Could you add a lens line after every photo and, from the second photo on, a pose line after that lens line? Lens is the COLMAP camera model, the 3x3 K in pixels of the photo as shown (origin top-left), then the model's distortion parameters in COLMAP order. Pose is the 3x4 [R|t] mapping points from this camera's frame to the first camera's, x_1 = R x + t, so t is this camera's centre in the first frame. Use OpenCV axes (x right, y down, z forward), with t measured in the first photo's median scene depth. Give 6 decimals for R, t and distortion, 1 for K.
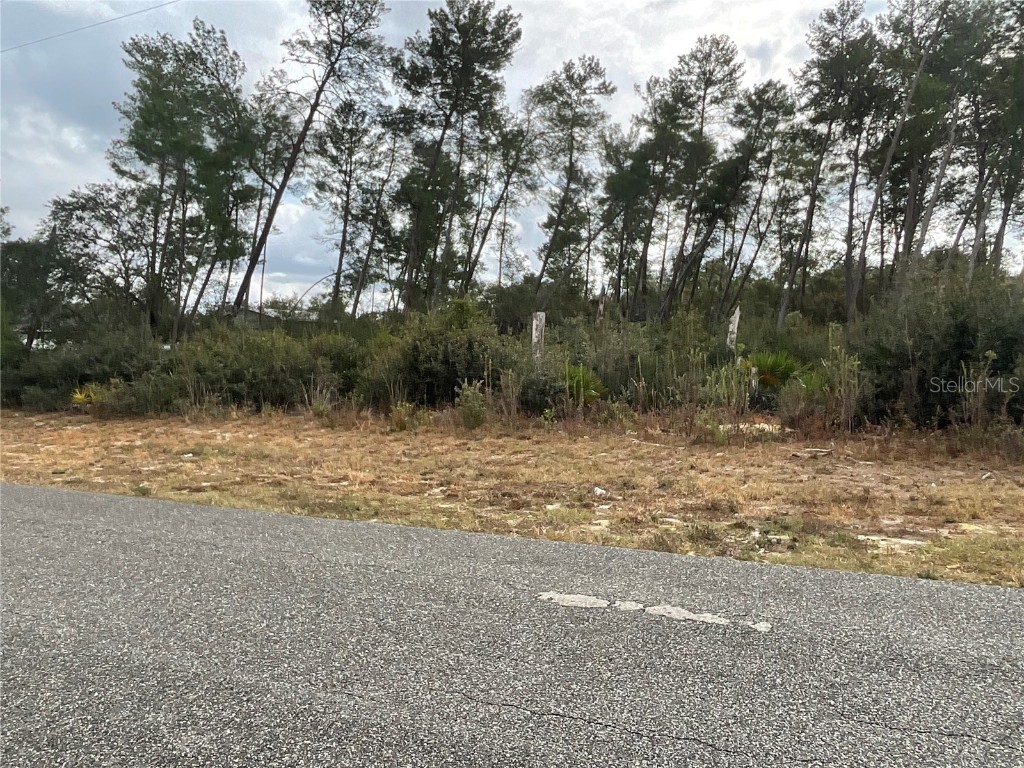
lens RADIAL K [[720.7, 0, 510.9], [0, 720.7, 384.4], [0, 0, 1]] dist [0.008201, -0.028988]
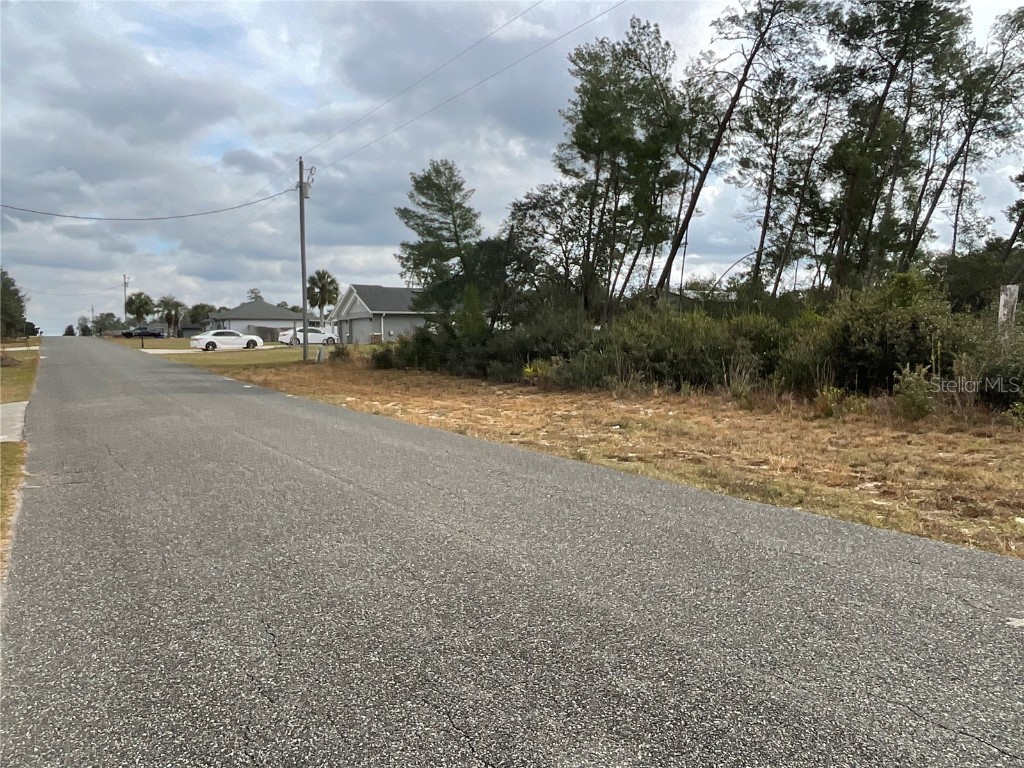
lens RADIAL K [[720.7, 0, 510.9], [0, 720.7, 384.4], [0, 0, 1]] dist [0.008201, -0.028988]
pose [[0.847059, 0.039632, -0.530019, -0.003070], [-0.025525, 0.999099, 0.033915, 0.000291], [0.530885, -0.015199, 0.847307, -0.003385]]
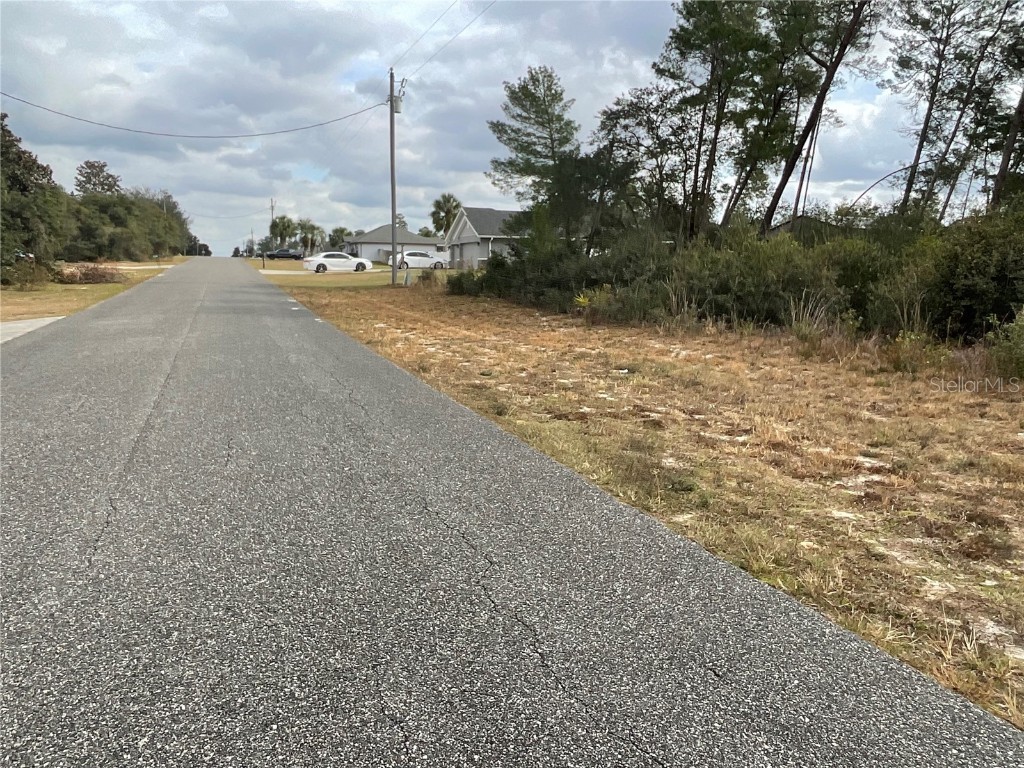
lens RADIAL K [[725.0, 0, 512.0], [0, 725.0, 384.0], [0, 0, 1]] dist [-0.017870, -0.000900]
pose [[0.722325, 0.131604, -0.678916, 0.032591], [-0.051232, 0.989211, 0.137245, -0.001018], [0.689654, -0.064353, 0.721274, 0.123648]]
